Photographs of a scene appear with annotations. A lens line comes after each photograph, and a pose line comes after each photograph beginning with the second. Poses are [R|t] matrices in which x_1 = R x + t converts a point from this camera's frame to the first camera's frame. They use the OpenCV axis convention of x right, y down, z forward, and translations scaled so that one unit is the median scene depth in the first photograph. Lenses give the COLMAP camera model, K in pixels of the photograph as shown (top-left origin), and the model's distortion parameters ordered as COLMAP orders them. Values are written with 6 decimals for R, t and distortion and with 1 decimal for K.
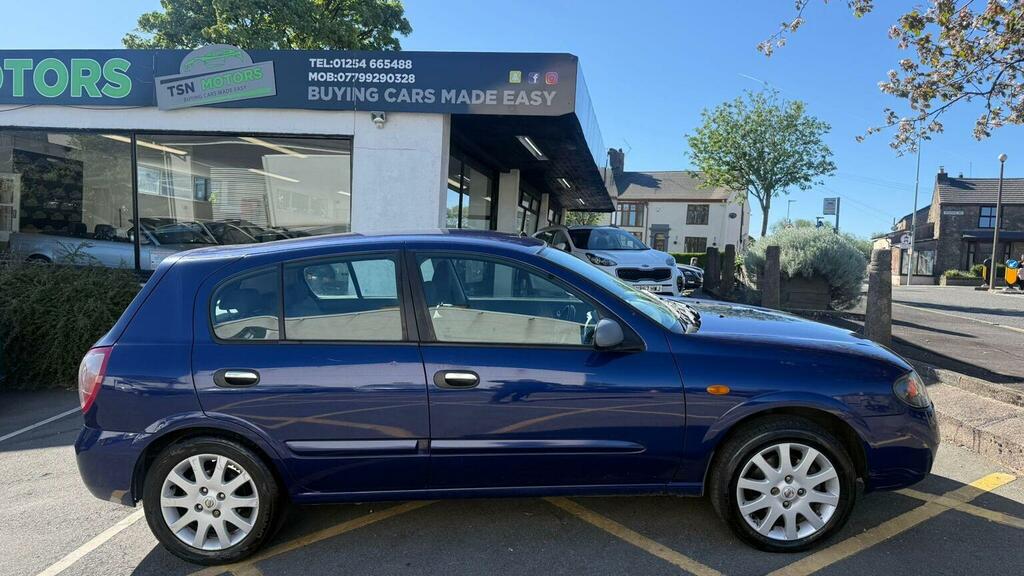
lens RADIAL K [[720.1, 0, 512.3], [0, 720.1, 284.9], [0, 0, 1]] dist [0.017160, -0.028759]
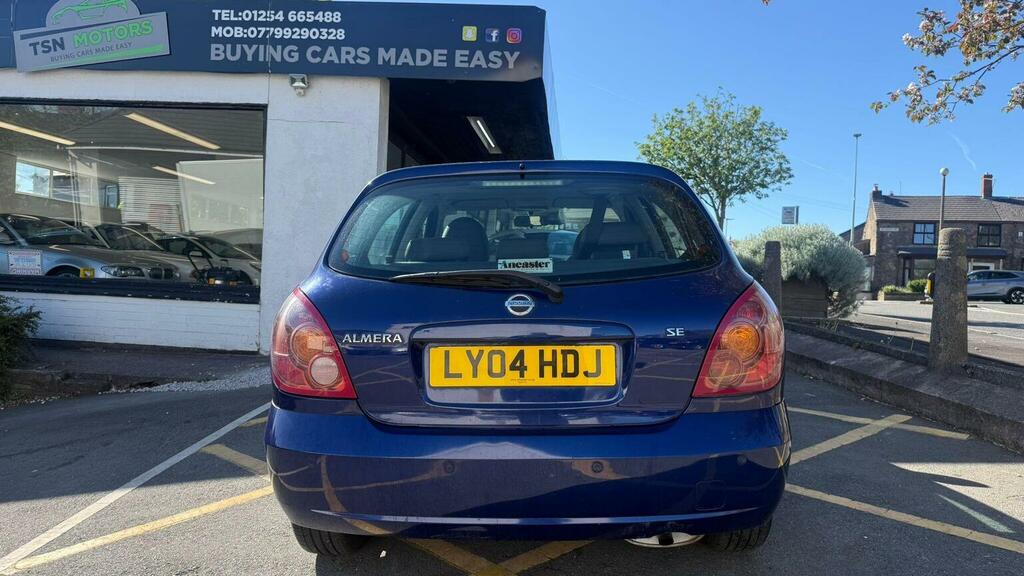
lens RADIAL K [[720.1, 0, 511.2], [0, 720.1, 291.3], [0, 0, 1]] dist [0.017160, -0.028759]
pose [[0.996371, -0.005535, 0.084931, -0.008389], [0.007328, 0.999757, -0.020810, 0.009146], [-0.084795, 0.021357, 0.996170, 0.079278]]
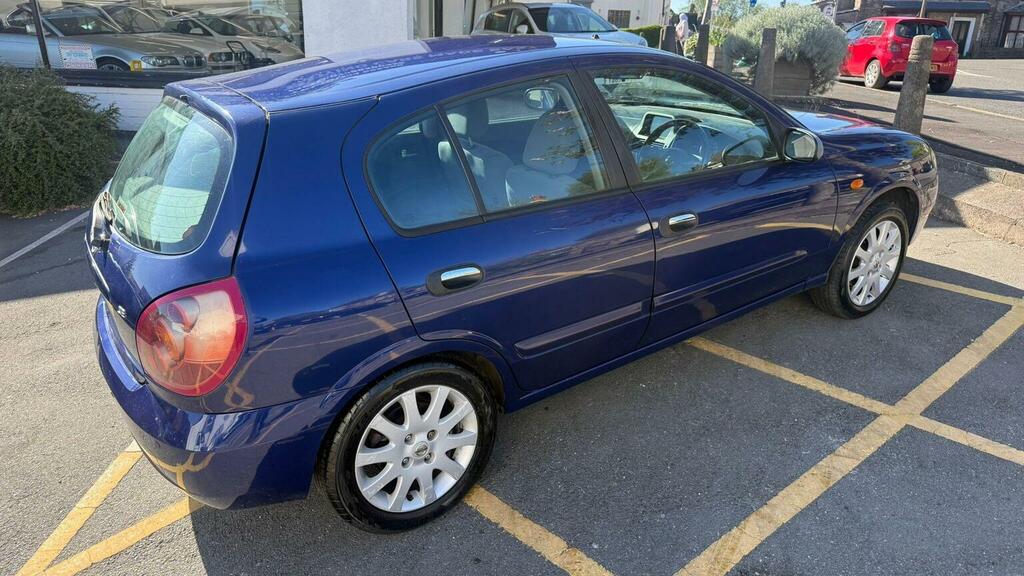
lens RADIAL K [[720.1, 0, 510.3], [0, 720.1, 291.7], [0, 0, 1]] dist [0.017160, -0.028759]
pose [[0.991538, -0.058350, 0.115962, -0.045369], [0.020816, 0.953192, 0.301649, -0.007678], [-0.128135, -0.296683, 0.946341, 0.023293]]
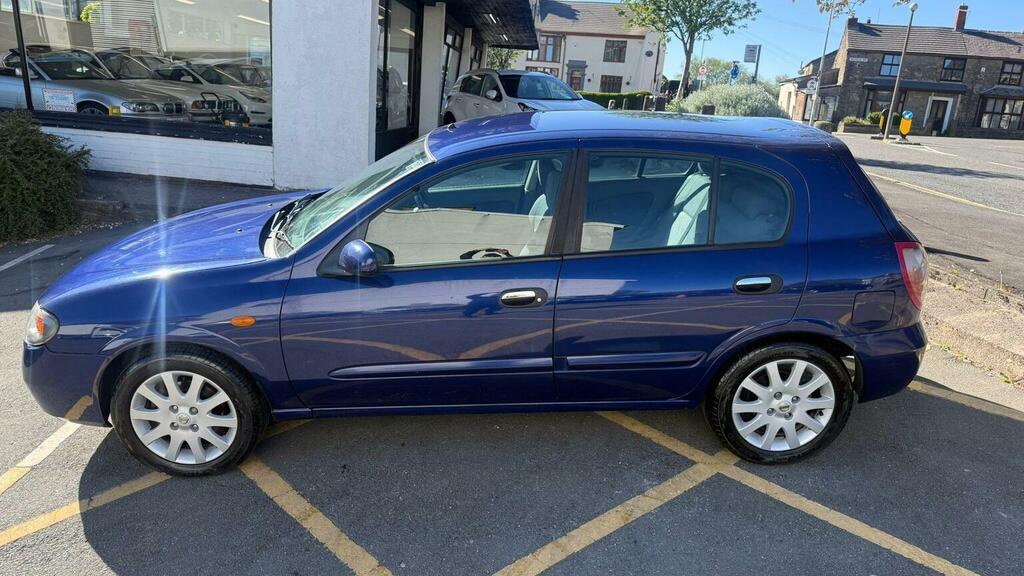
lens RADIAL K [[720.1, 0, 509.5], [0, 720.1, 281.7], [0, 0, 1]] dist [0.017160, -0.028759]
pose [[0.992108, -0.002556, 0.125359, -0.018516], [-0.025391, 0.974984, 0.220821, -0.012649], [-0.122788, -0.222262, 0.967224, 0.002380]]
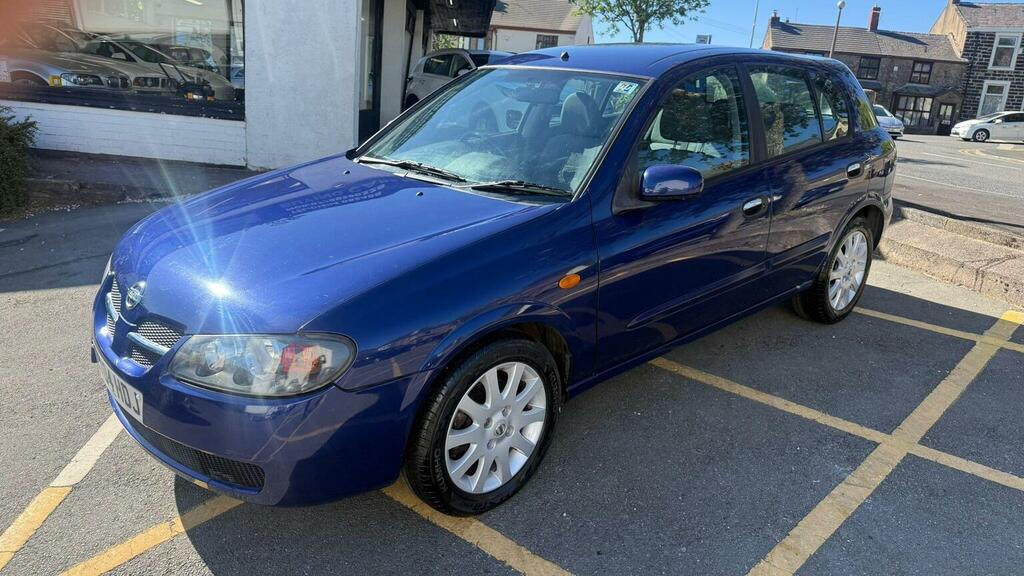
lens RADIAL K [[720.1, 0, 512.7], [0, 720.1, 289.6], [0, 0, 1]] dist [0.017160, -0.028759]
pose [[0.971821, -0.023803, 0.234517, -0.058489], [-0.031619, 0.972734, 0.229757, 0.001524], [-0.233592, -0.230697, 0.944571, 0.033719]]
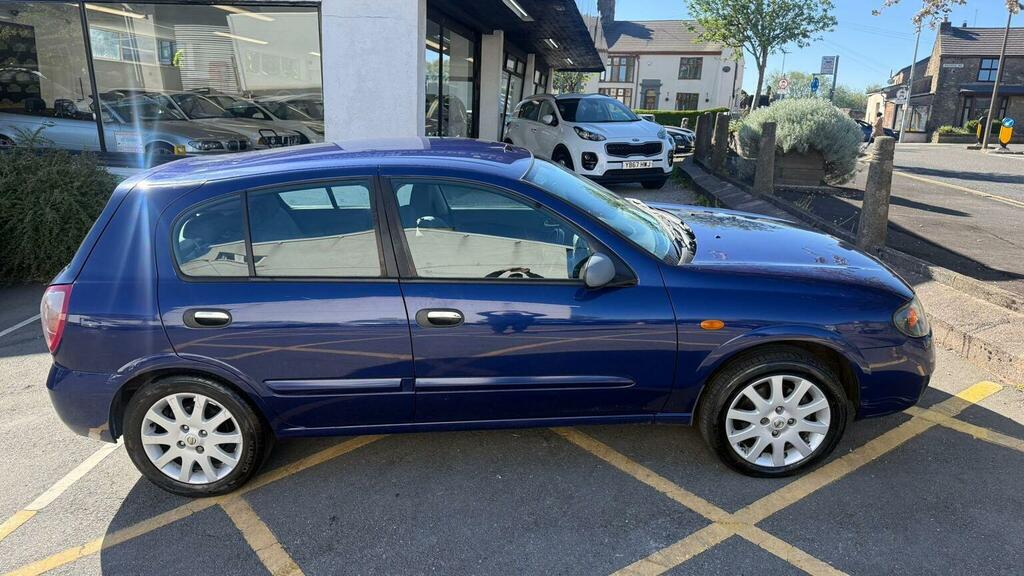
lens RADIAL K [[720.1, 0, 509.5], [0, 720.1, 286.0], [0, 0, 1]] dist [0.017160, -0.028759]
pose [[0.999816, -0.013220, 0.013881, 0.000376], [0.010225, 0.980322, 0.197139, -0.014607], [-0.016214, -0.196961, 0.980277, 0.011064]]
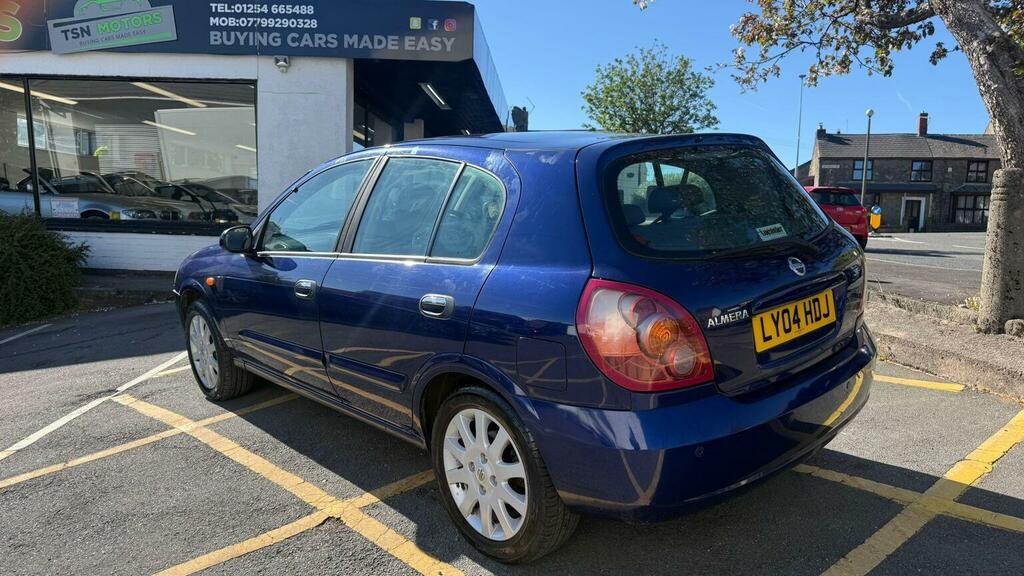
lens RADIAL K [[720.1, 0, 512.9], [0, 720.1, 289.7], [0, 0, 1]] dist [0.017160, -0.028759]
pose [[0.991572, -0.030675, 0.125875, 0.000393], [0.023192, 0.997900, 0.060485, 0.016370], [-0.127466, -0.057056, 0.990200, -0.035784]]
